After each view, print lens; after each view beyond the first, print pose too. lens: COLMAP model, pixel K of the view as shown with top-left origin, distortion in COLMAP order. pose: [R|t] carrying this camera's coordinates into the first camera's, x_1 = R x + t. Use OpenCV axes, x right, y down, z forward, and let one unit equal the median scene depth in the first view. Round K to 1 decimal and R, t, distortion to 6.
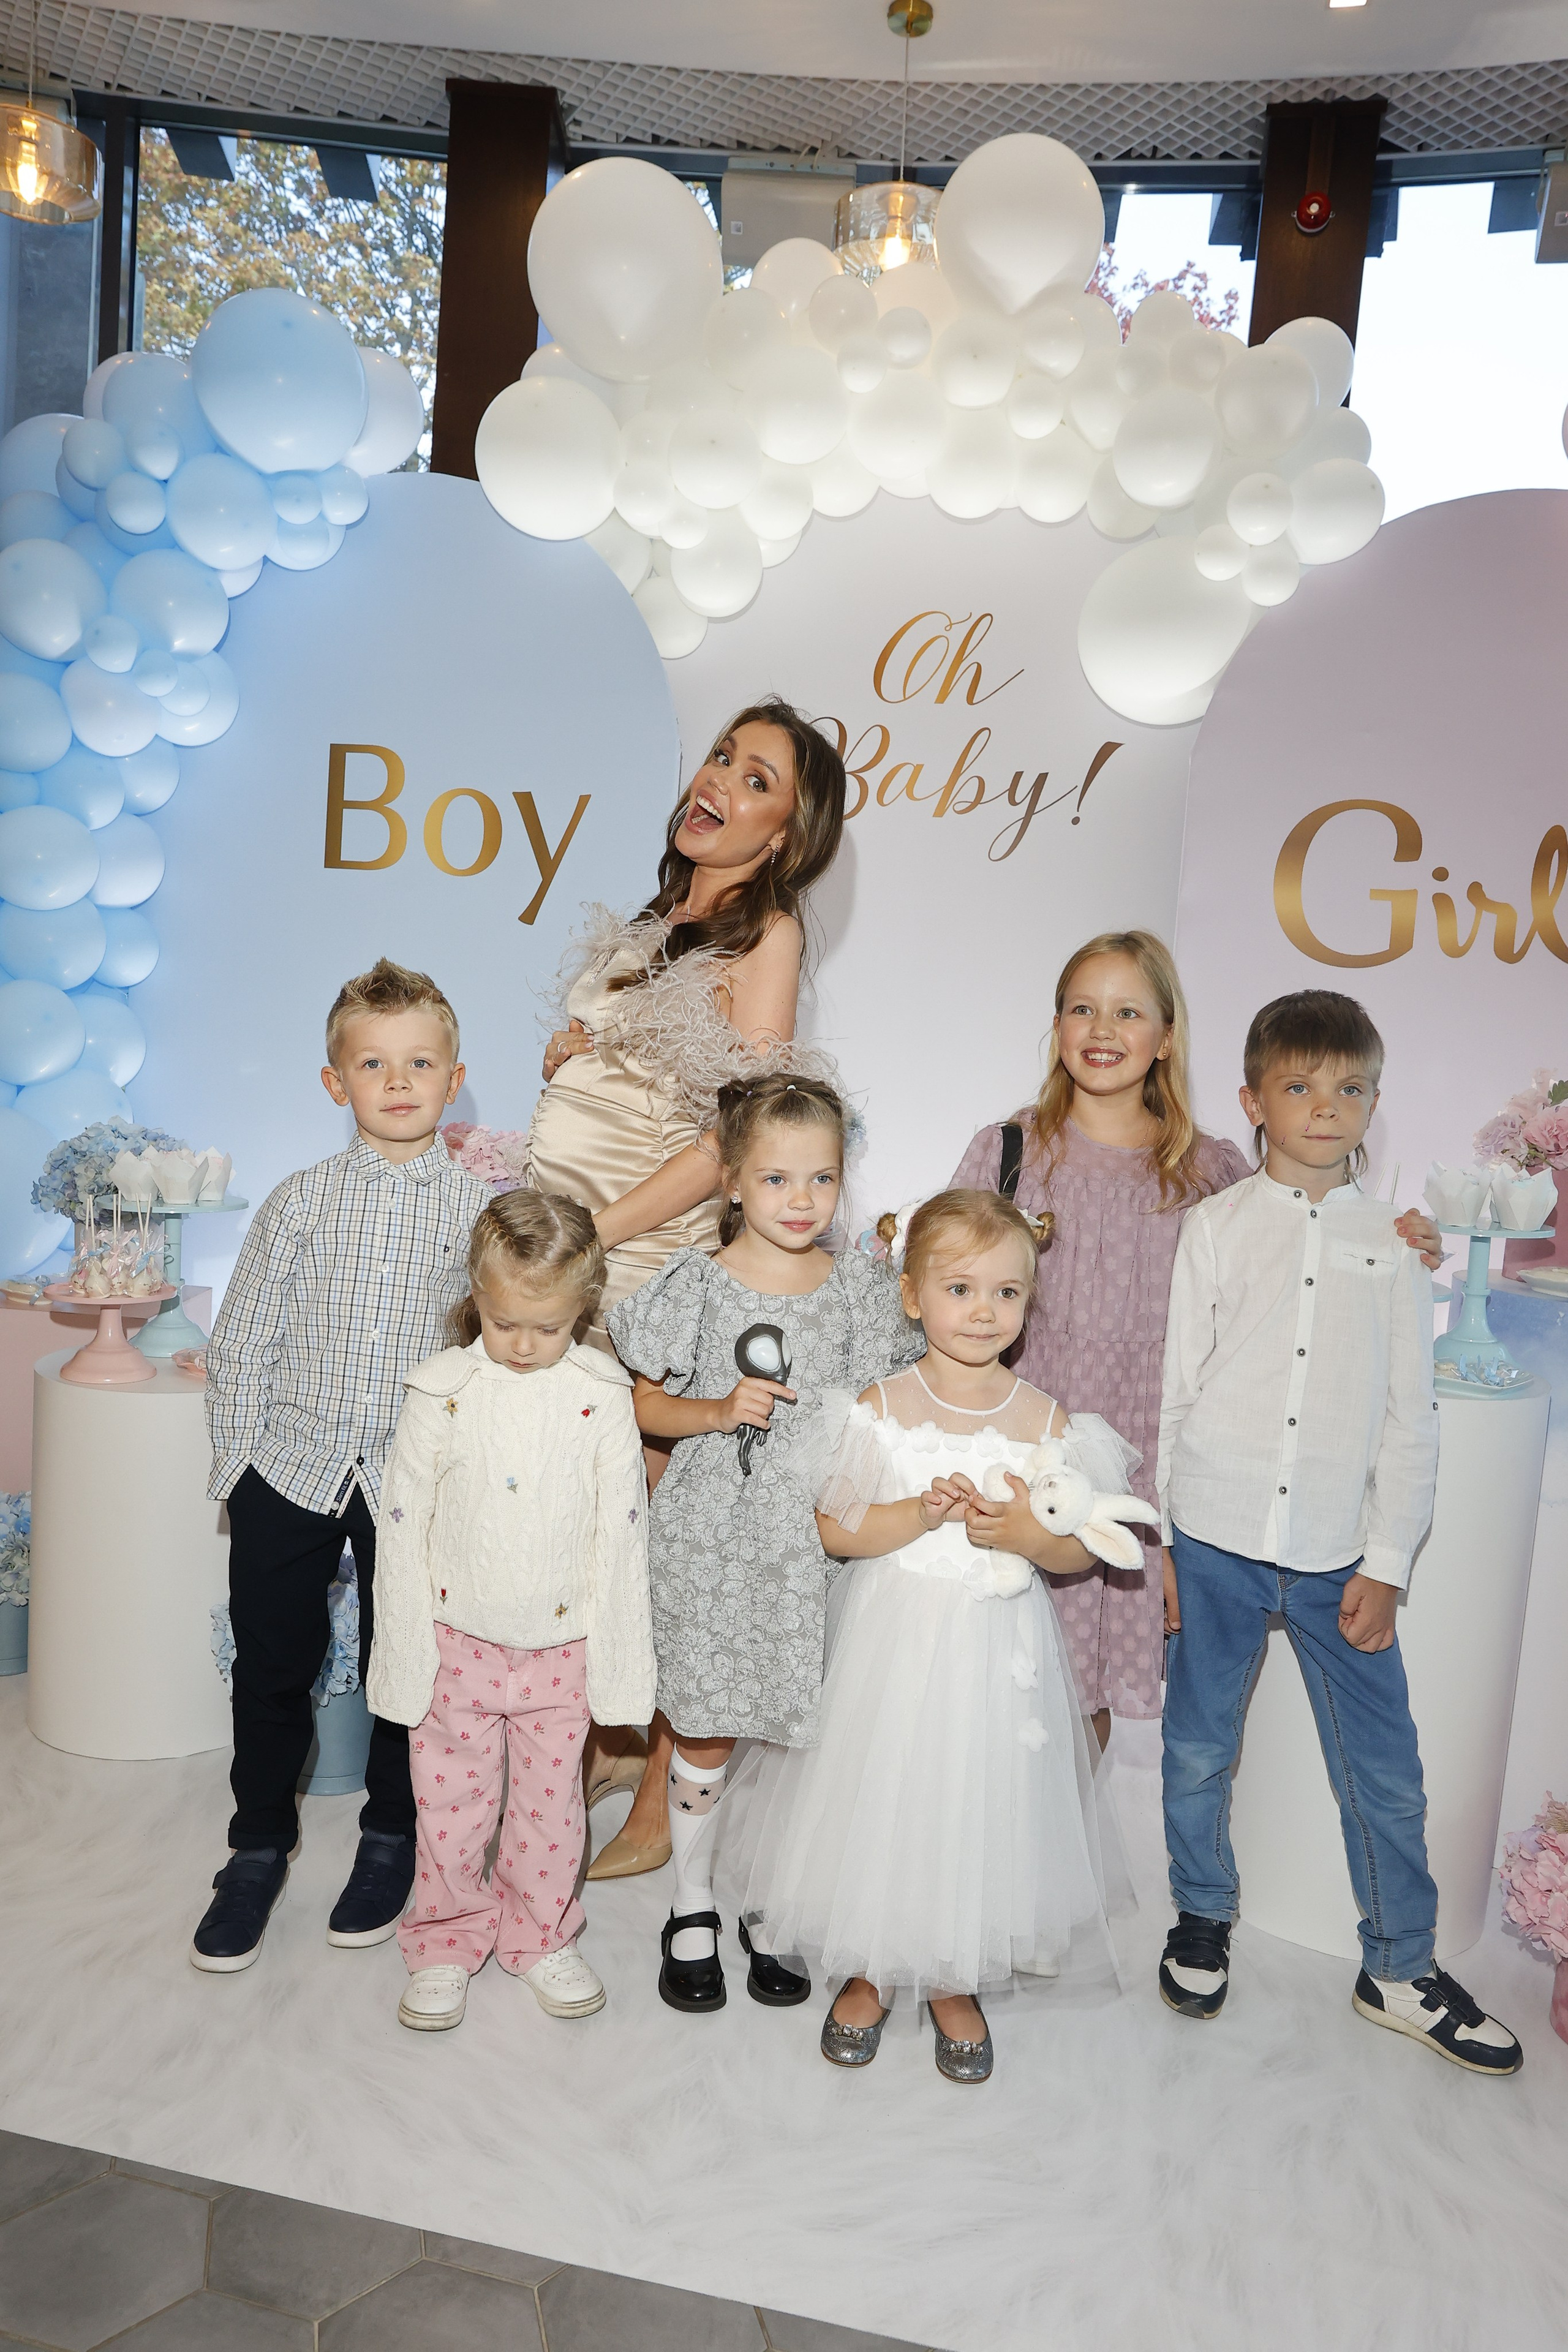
lens RADIAL K [[1640.9, 0, 791.0], [0, 1640.9, 1184.2], [0, 0, 1]] dist [-0.038569, 0.037736]
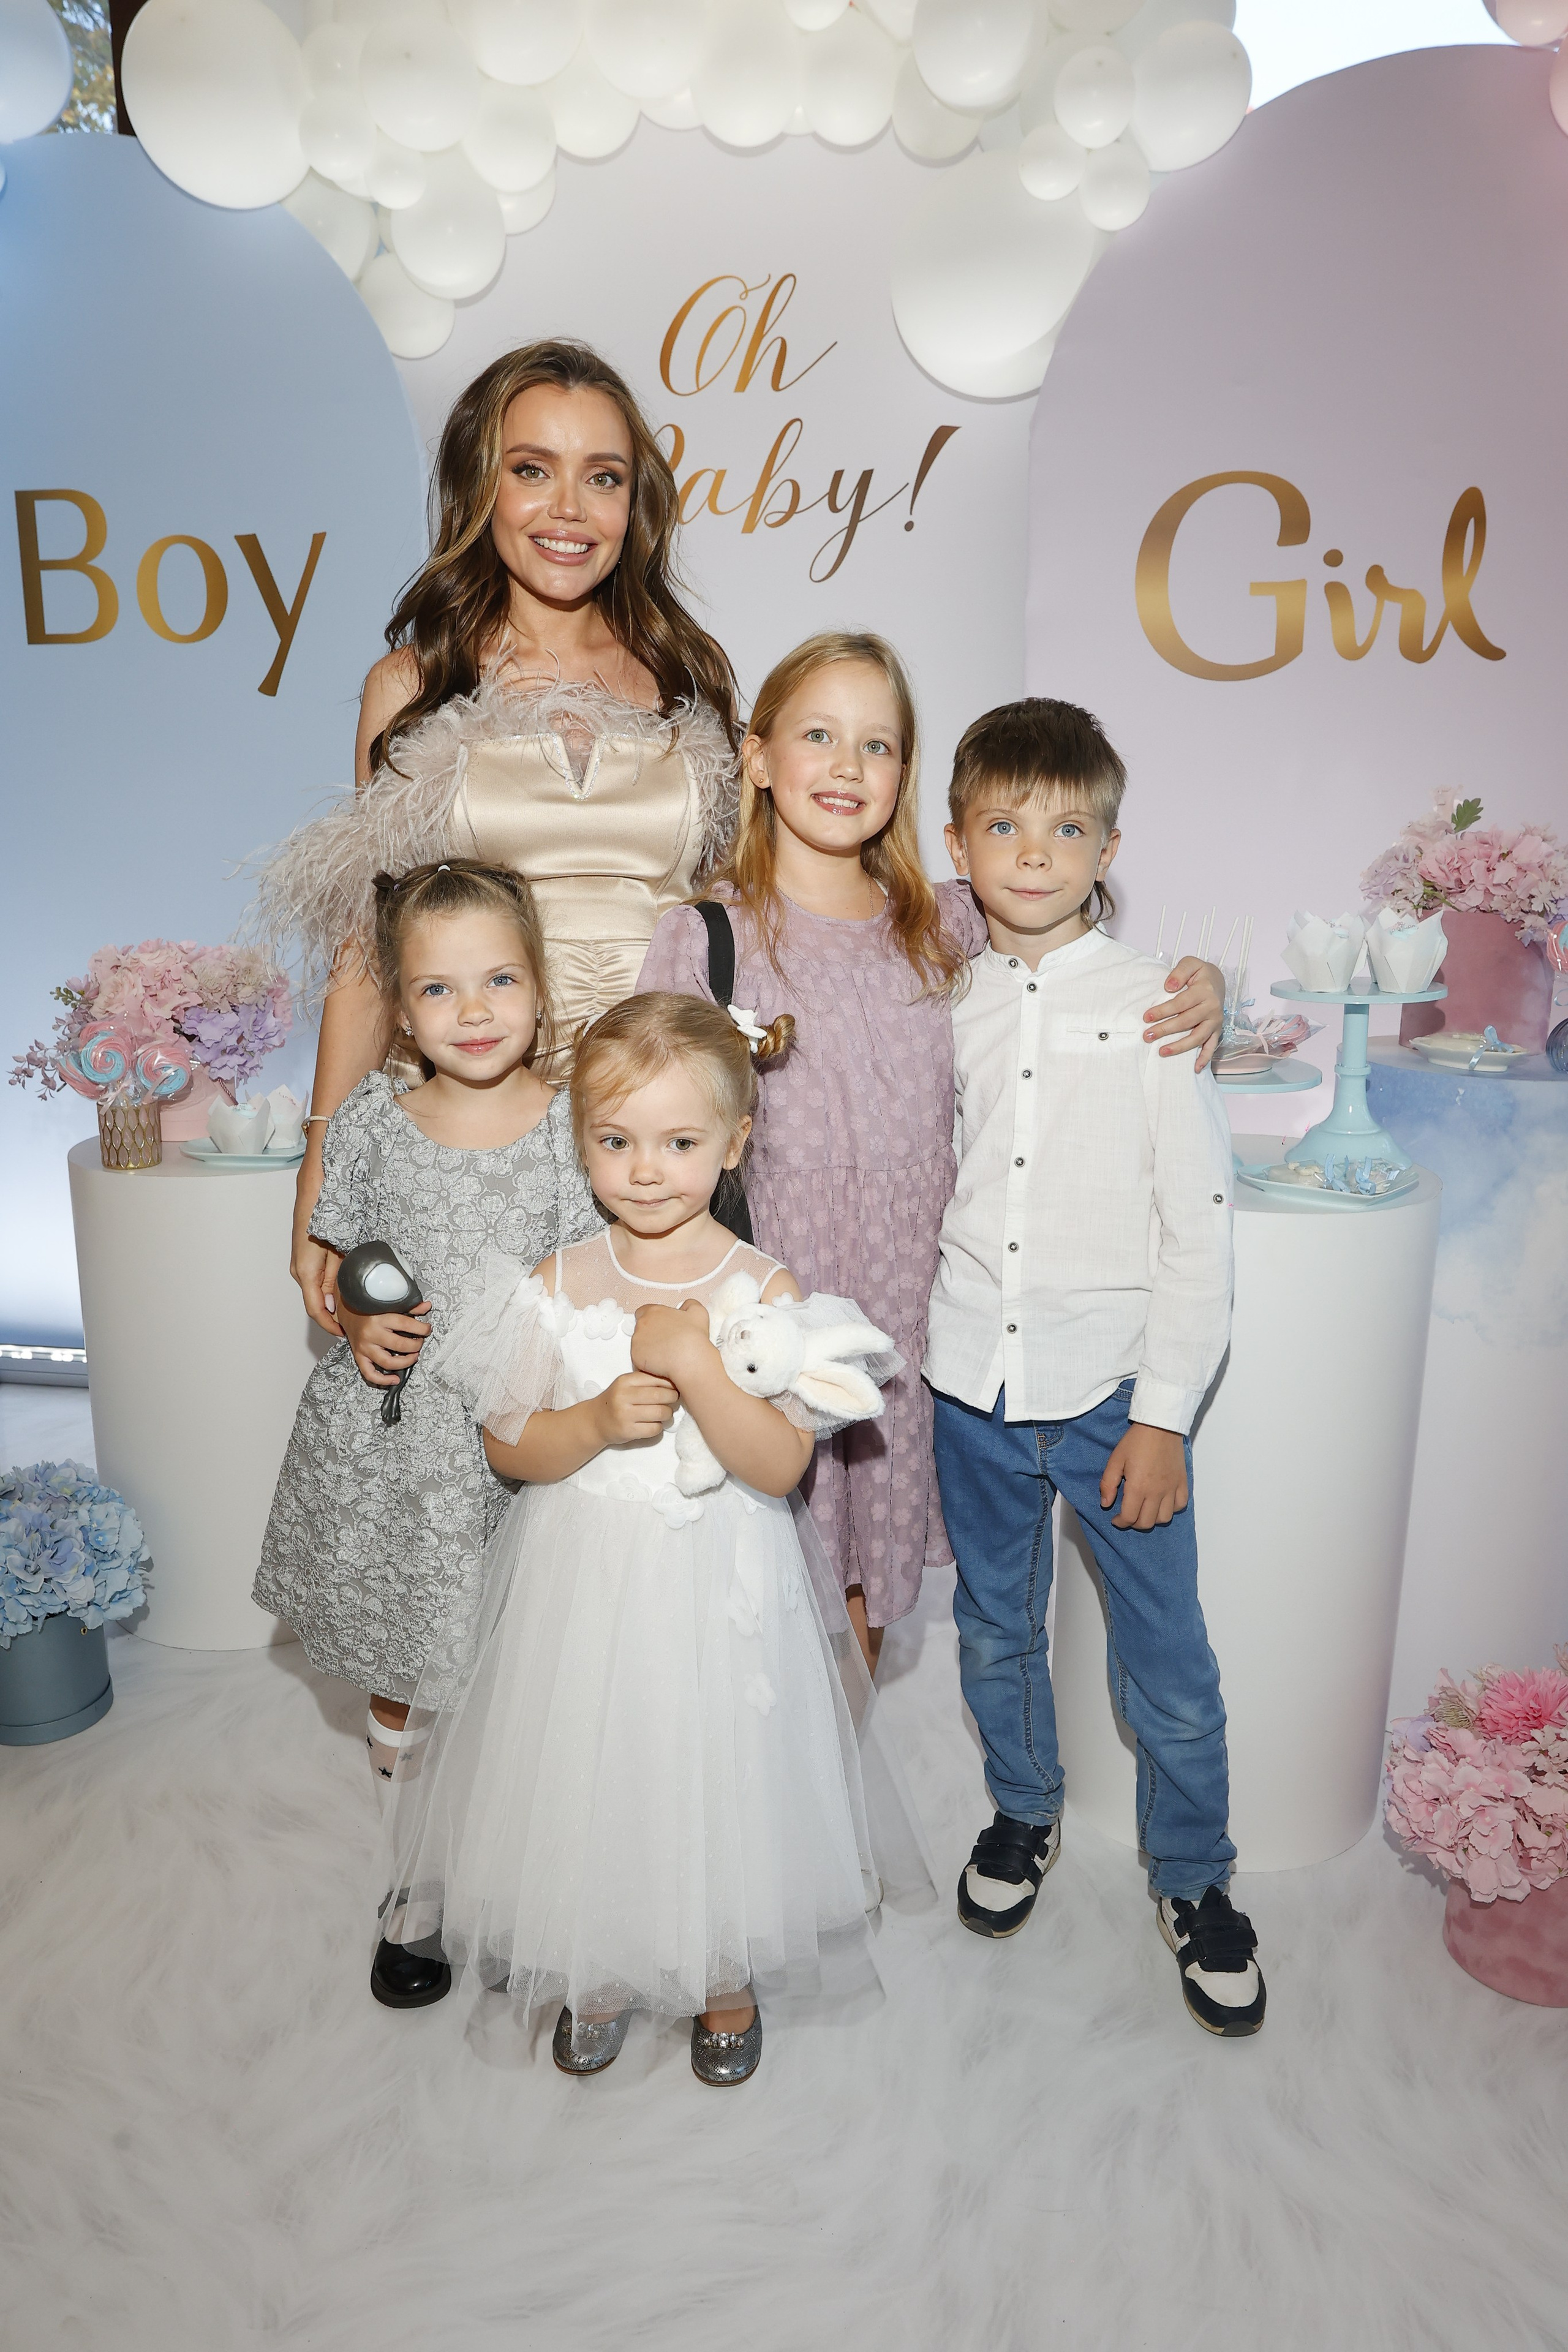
lens RADIAL K [[1640.9, 0, 771.8], [0, 1640.9, 1181.1], [0, 0, 1]] dist [-0.038569, 0.037736]
pose [[0.997776, -0.066642, -0.001480, 0.093666], [0.066250, 0.988979, 0.132410, -0.004813], [-0.007360, -0.132213, 0.991194, 0.138468]]
